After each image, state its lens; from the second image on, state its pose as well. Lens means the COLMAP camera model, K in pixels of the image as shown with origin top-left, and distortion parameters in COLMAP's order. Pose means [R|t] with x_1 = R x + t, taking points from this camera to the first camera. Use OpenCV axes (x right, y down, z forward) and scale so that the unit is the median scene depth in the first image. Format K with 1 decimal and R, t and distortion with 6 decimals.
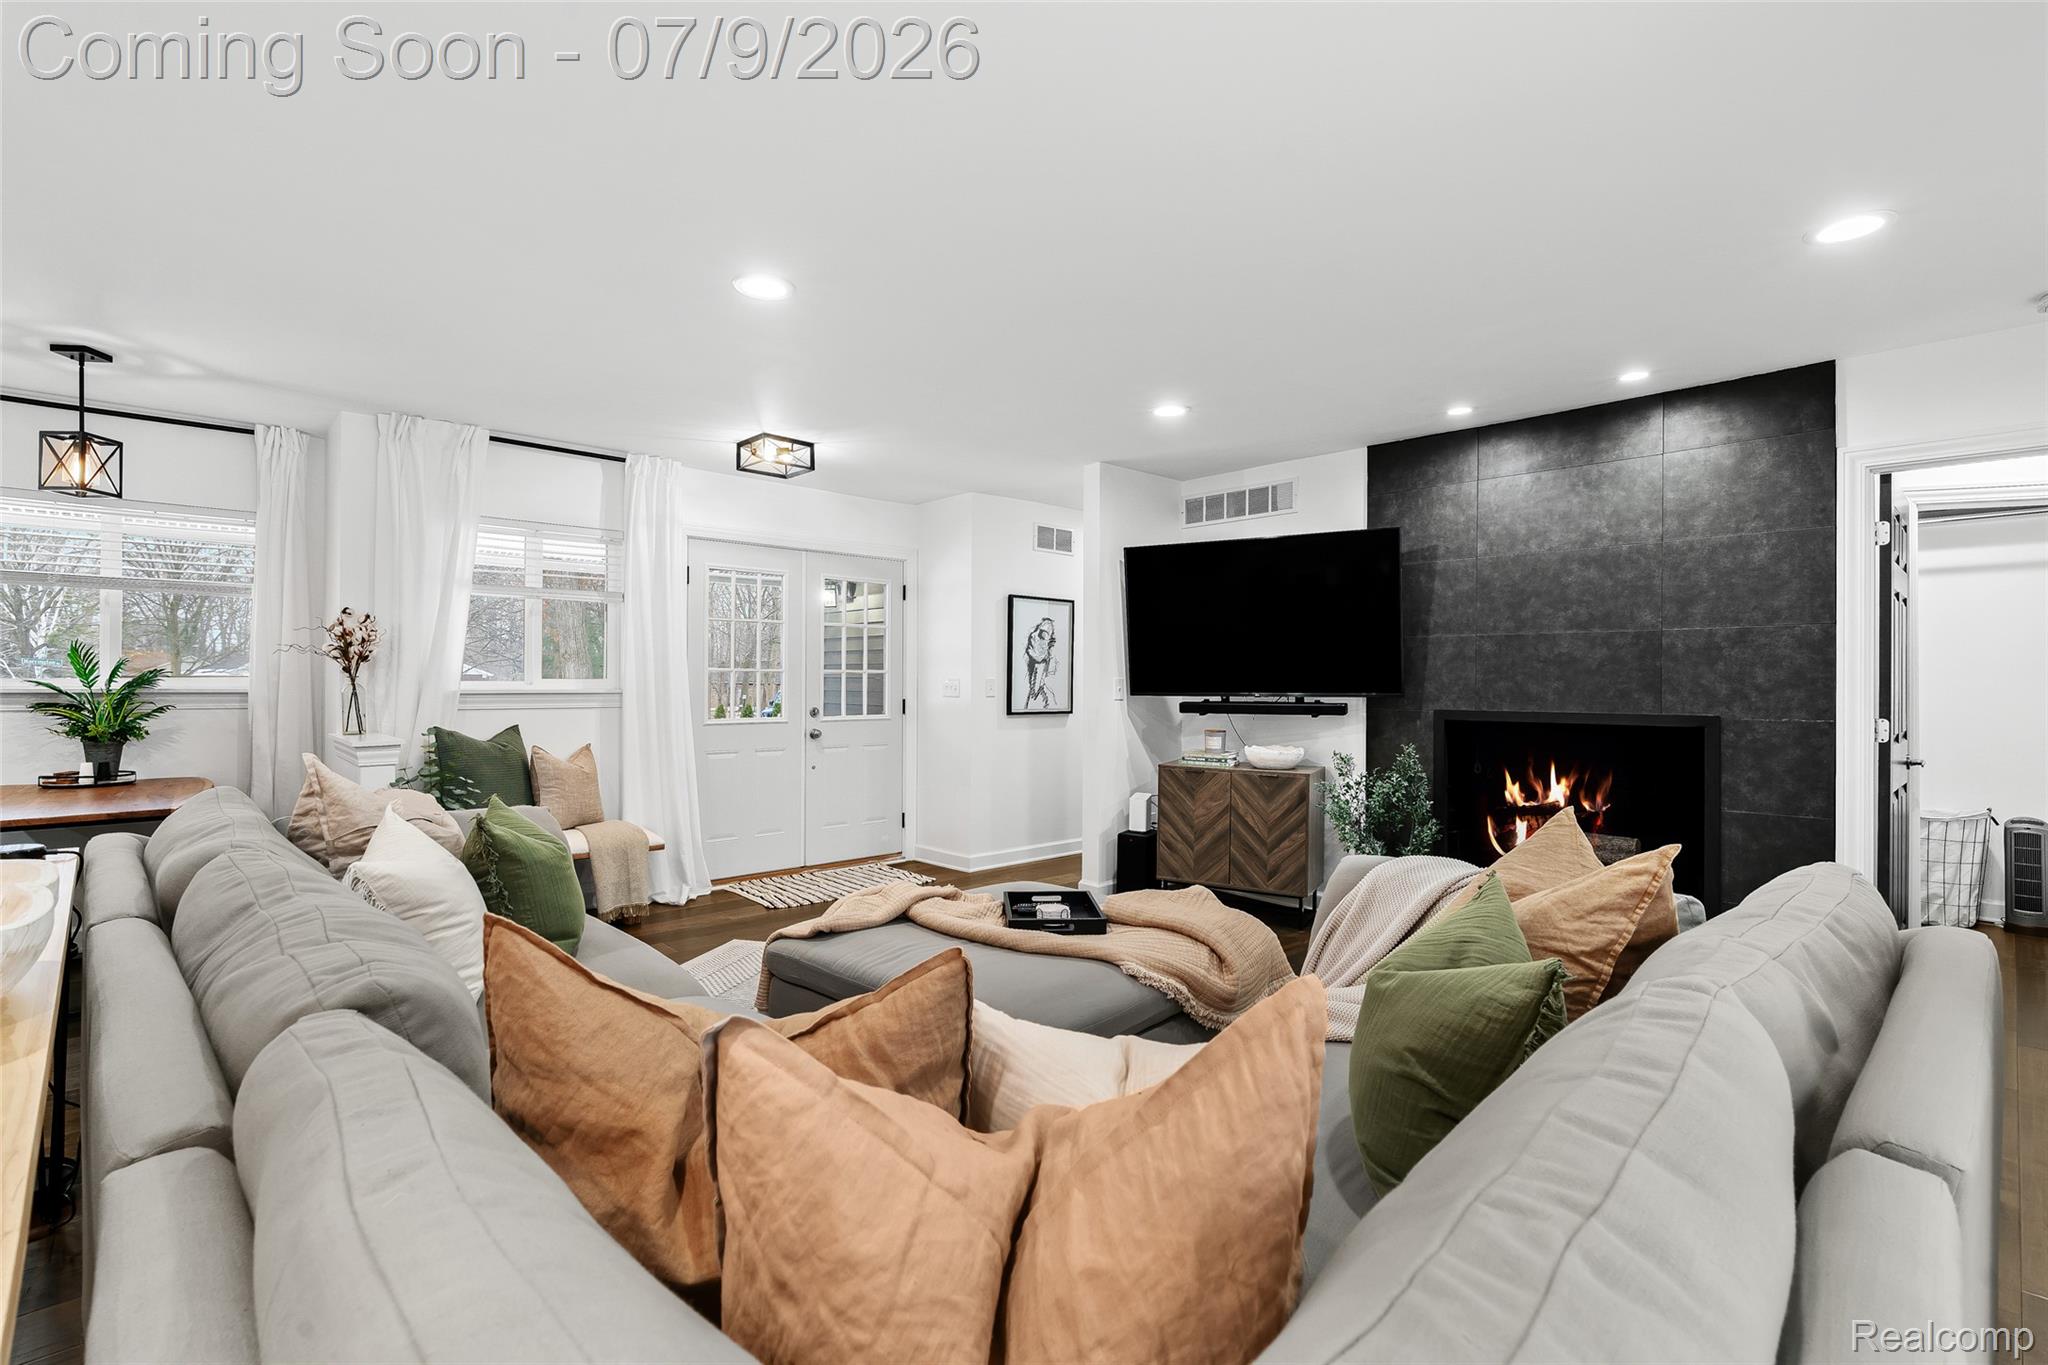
lens RADIAL K [[921.4, 0, 1024.1], [0, 921.4, 679.8], [0, 0, 1]] dist [-0.003149, -0.000385]
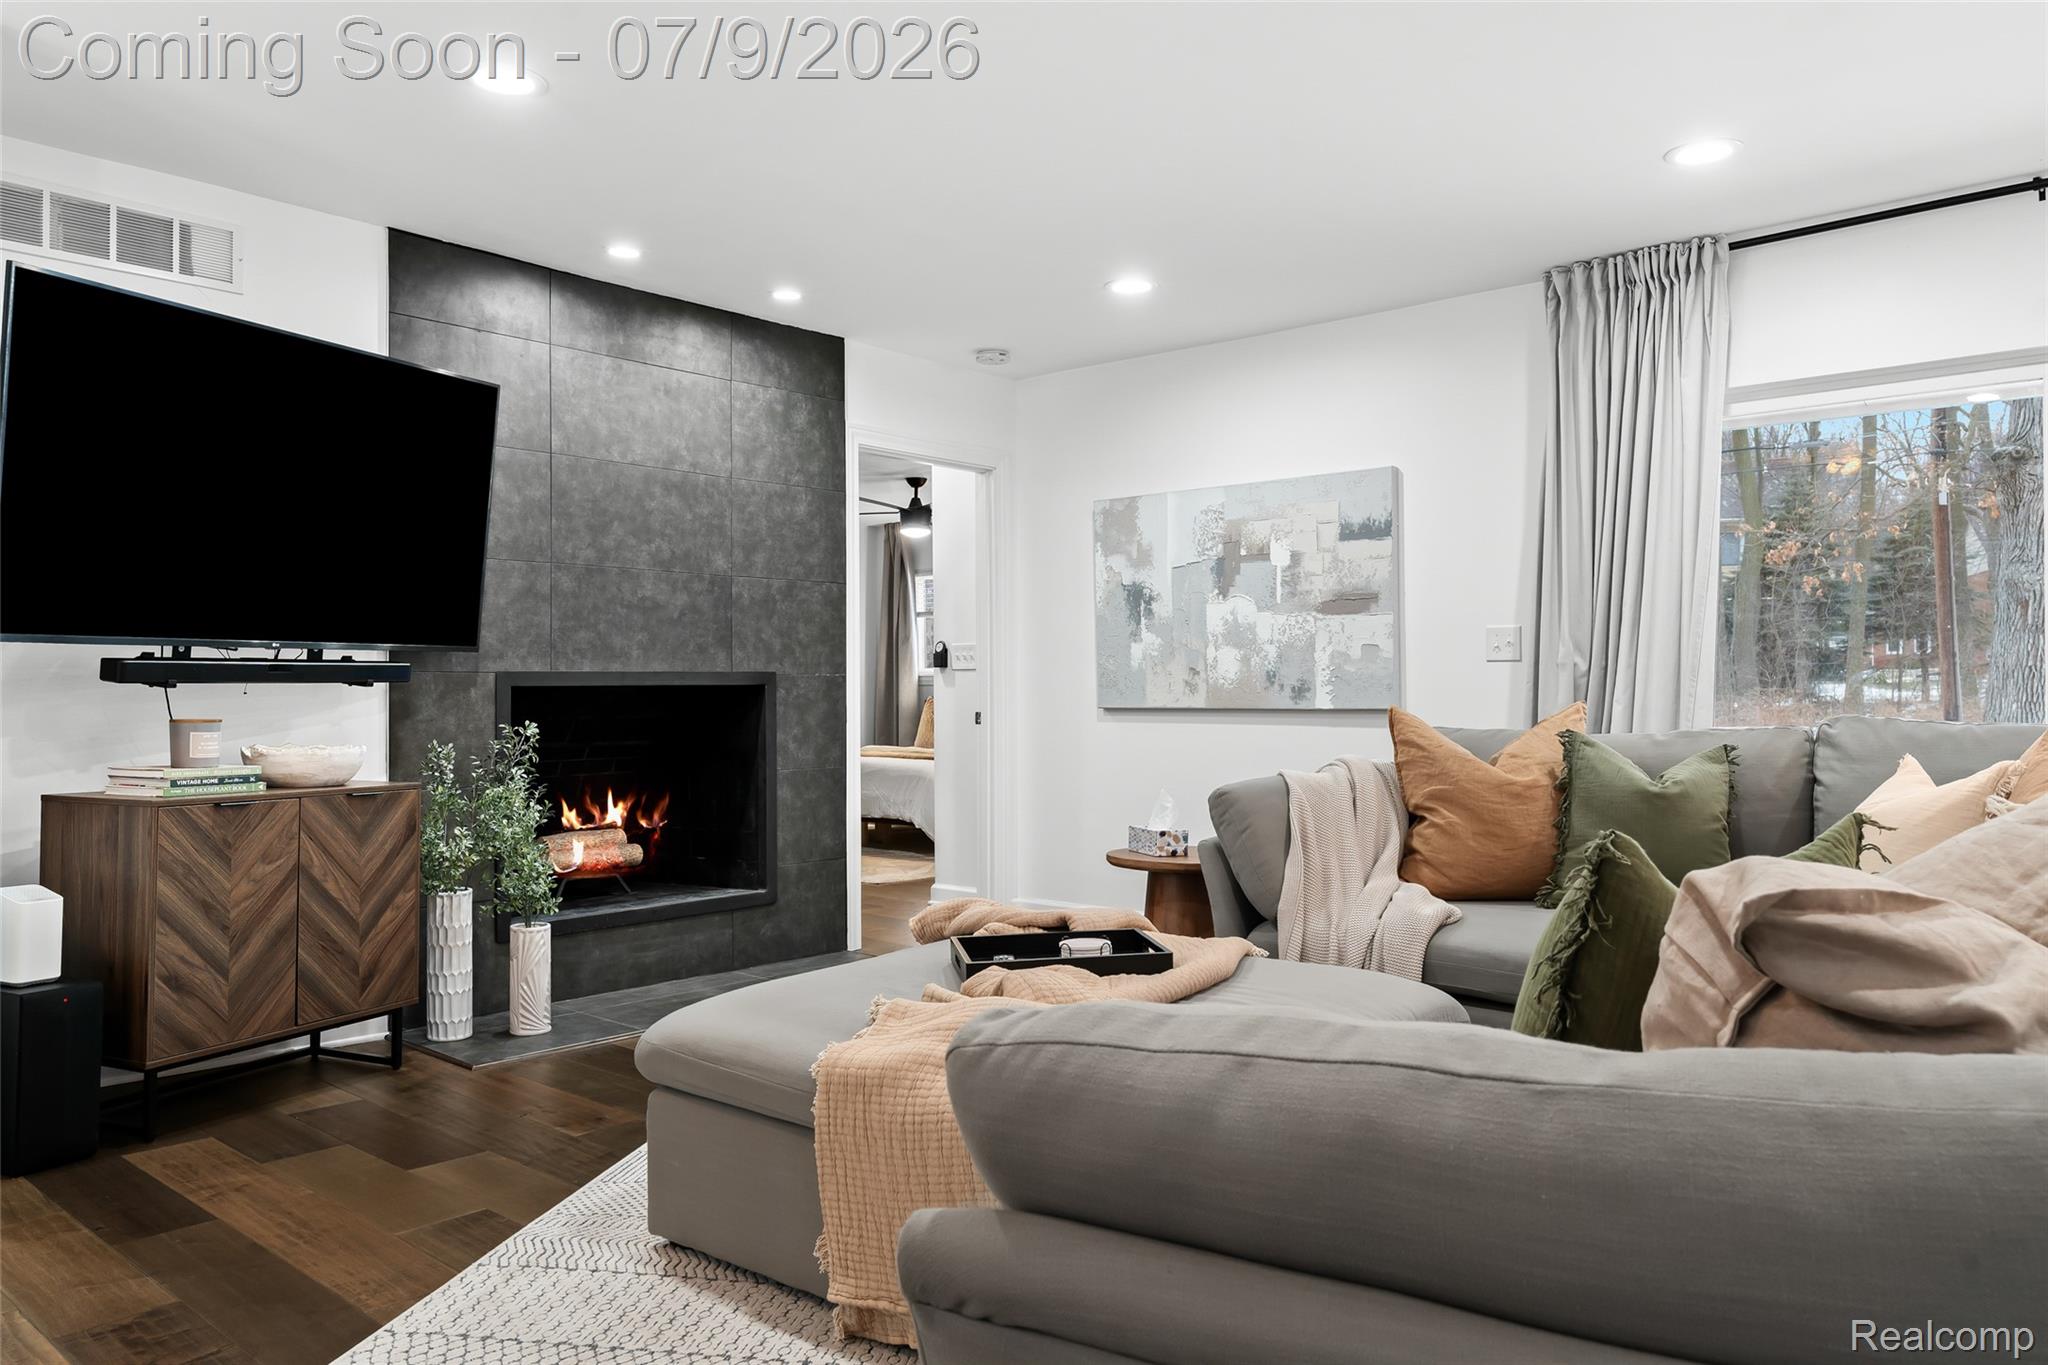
lens RADIAL K [[1450.3, 0, 1015.1], [0, 1450.3, 678.1], [0, 0, 1]] dist [0.010859, -0.013785]
pose [[-0.095687, 0.005313, 0.995397, -0.682481], [0.004463, 0.999978, -0.004909, 0.048109], [-0.995401, 0.003973, -0.095709, 0.799992]]
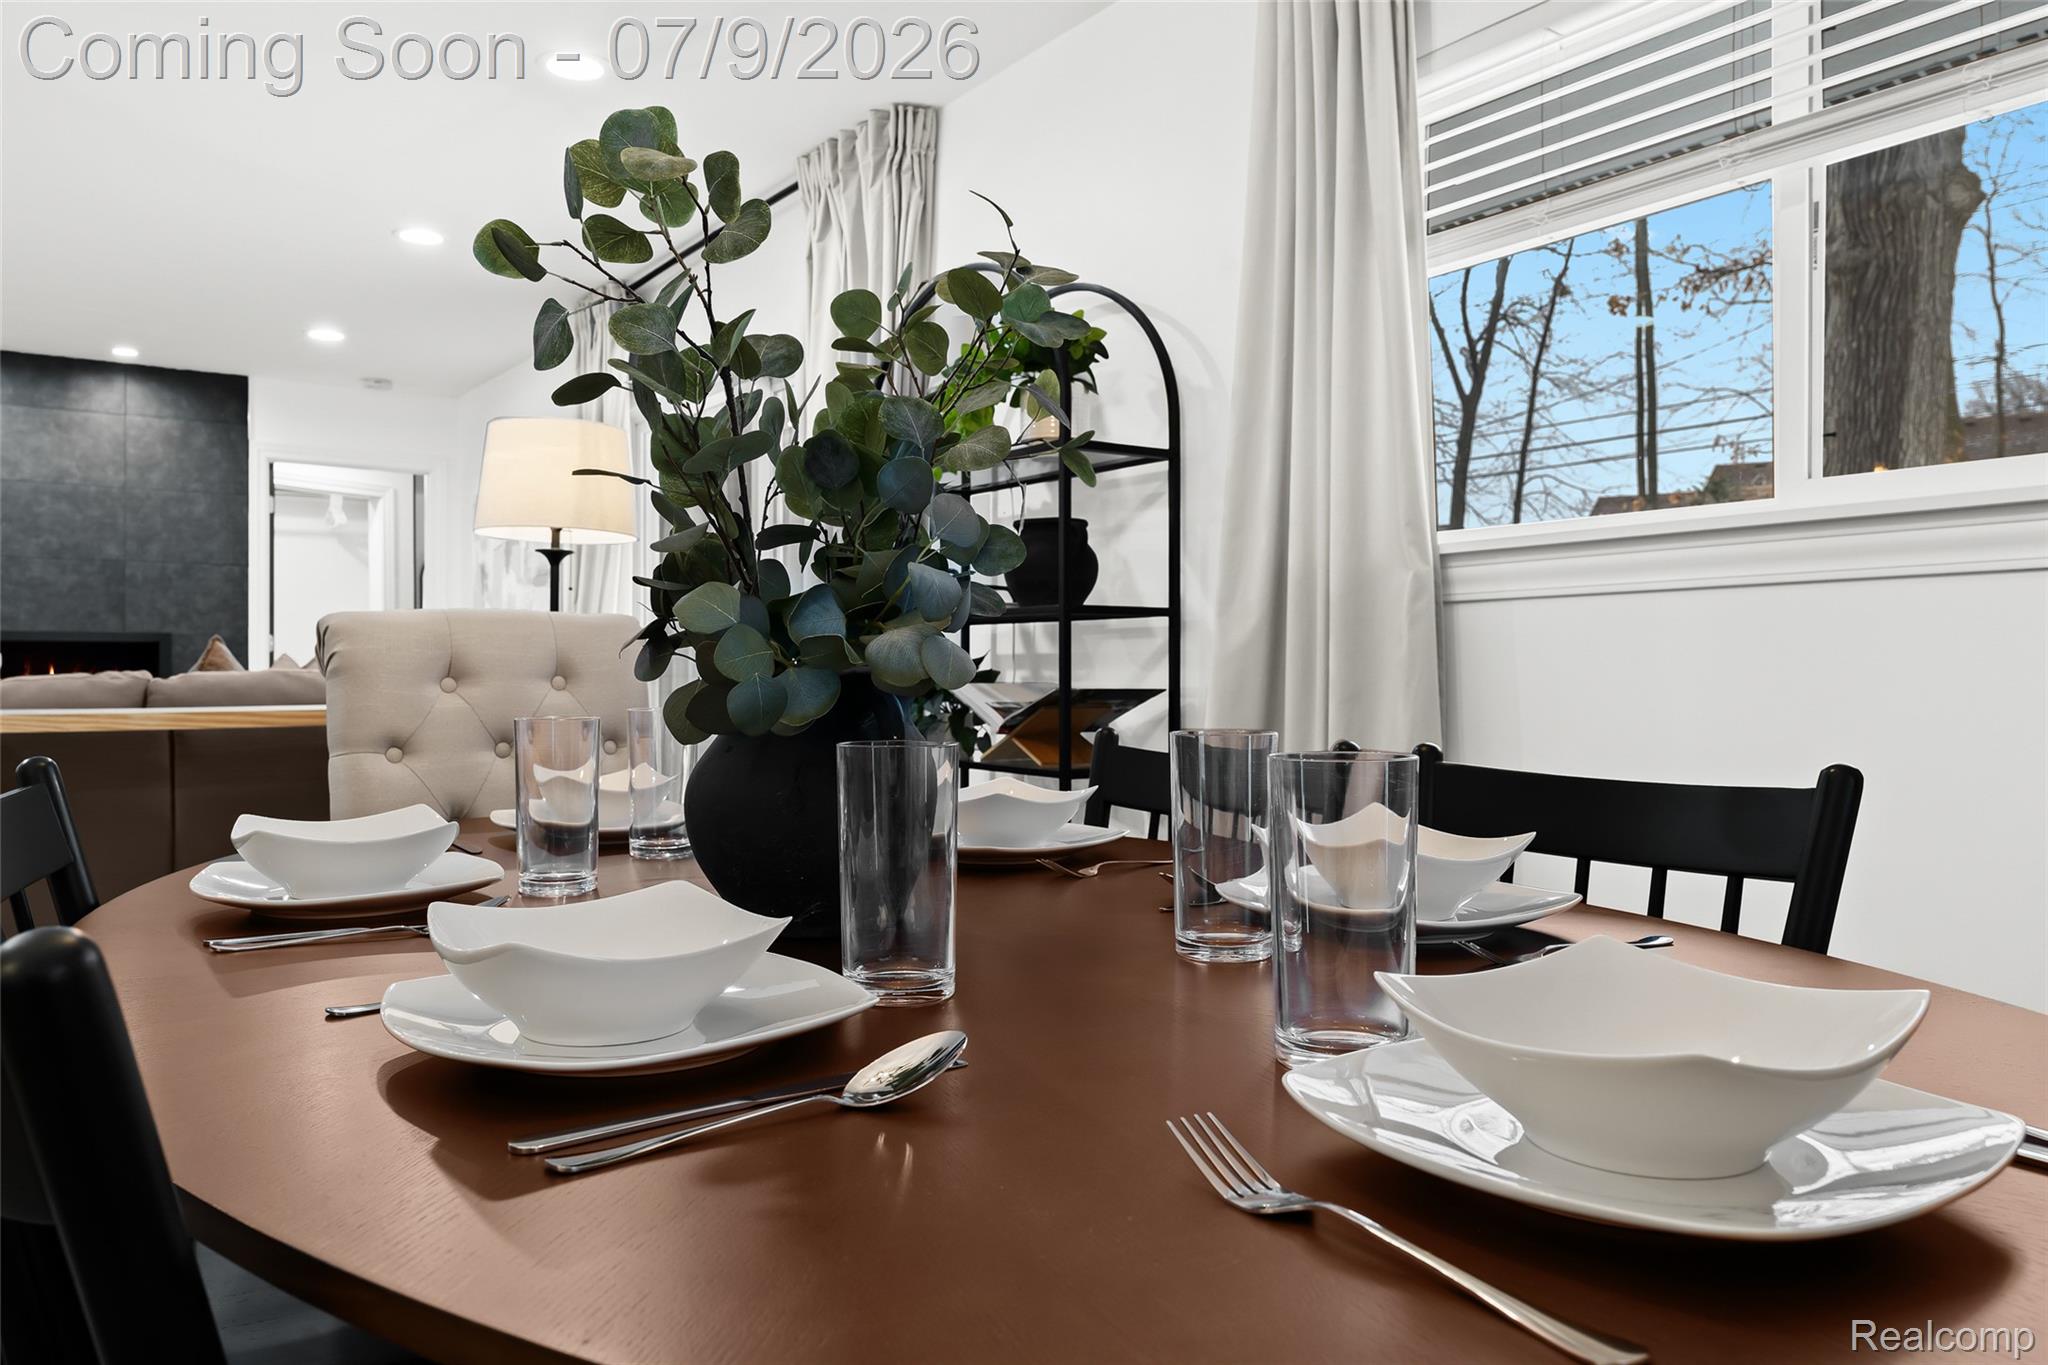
lens RADIAL K [[1450.3, 0, 1017.5], [0, 1450.3, 676.1], [0, 0, 1]] dist [0.010859, -0.013785]
pose [[0.145774, -0.006936, 0.989294, -0.940588], [-0.001570, 0.999973, 0.007242, 0.073693], [-0.989317, -0.002608, 0.145759, -0.397718]]
